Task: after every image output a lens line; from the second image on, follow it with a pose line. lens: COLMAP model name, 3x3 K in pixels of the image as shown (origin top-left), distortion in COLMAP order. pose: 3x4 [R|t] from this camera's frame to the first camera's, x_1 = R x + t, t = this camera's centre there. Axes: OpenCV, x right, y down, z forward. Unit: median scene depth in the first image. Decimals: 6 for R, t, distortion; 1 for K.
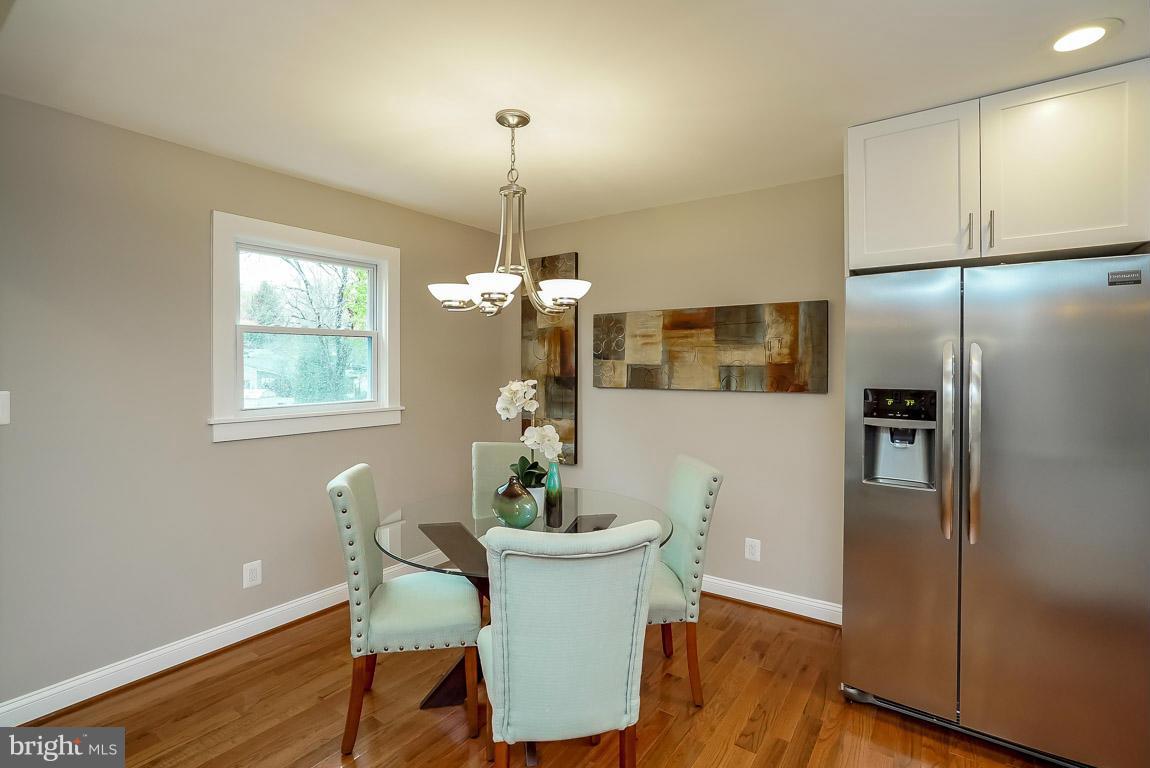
lens RADIAL K [[576.2, 0, 570.3], [0, 576.2, 381.6], [0, 0, 1]] dist [-0.013875, 0.002826]
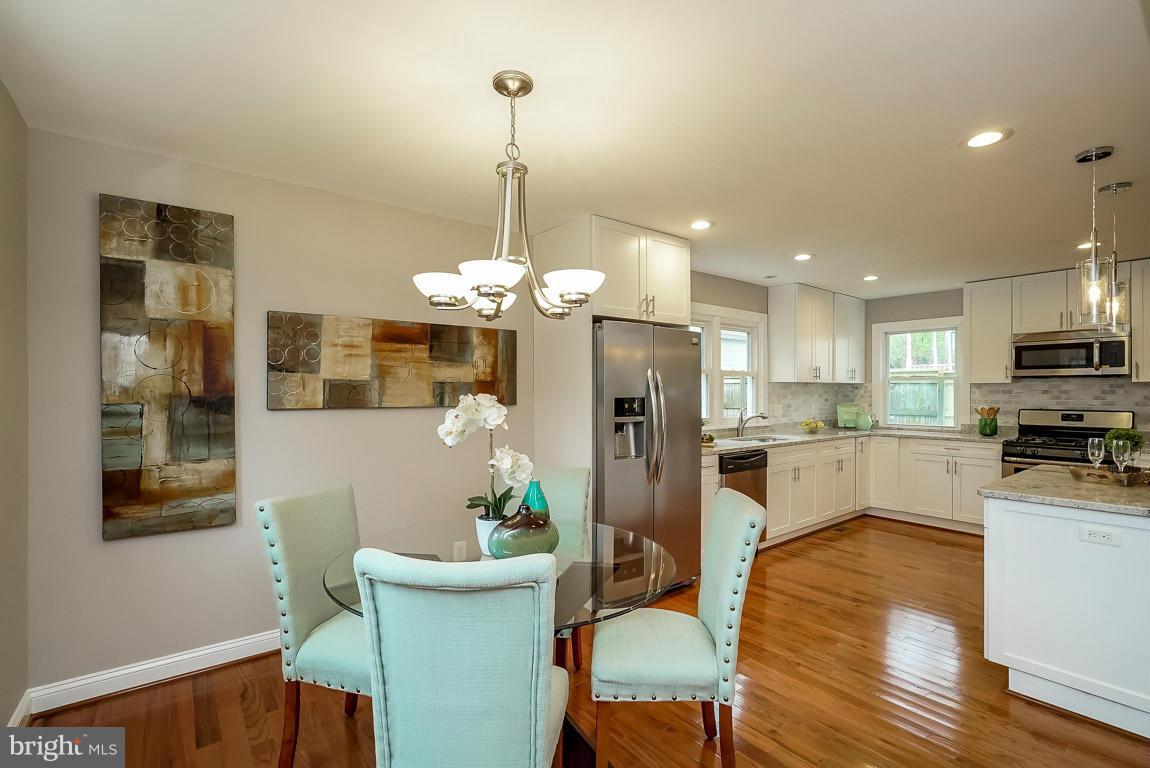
lens RADIAL K [[533.2, 0, 588.4], [0, 533.2, 394.8], [0, 0, 1]] dist [-0.024905, 0.007377]
pose [[0.252138, -0.008716, 0.967652, -0.555431], [0.025279, 0.999678, 0.002417, -0.000337], [-0.967361, 0.023851, 0.252277, 0.473895]]
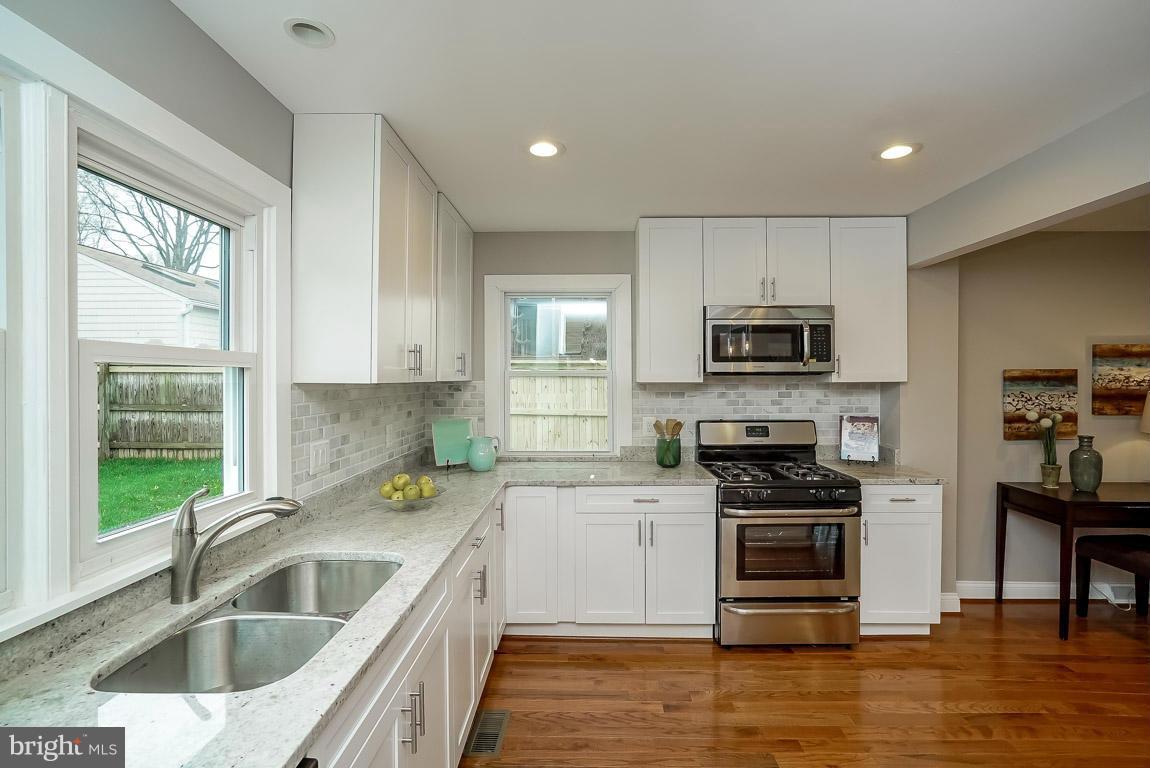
lens RADIAL K [[533.2, 0, 578.9], [0, 533.2, 380.2], [0, 0, 1]] dist [-0.024905, 0.007377]
pose [[-0.556178, -0.003699, 0.831055, 0.496331], [0.022307, 0.999563, 0.019378, -0.027942], [-0.830764, 0.029316, -0.555852, 0.412593]]
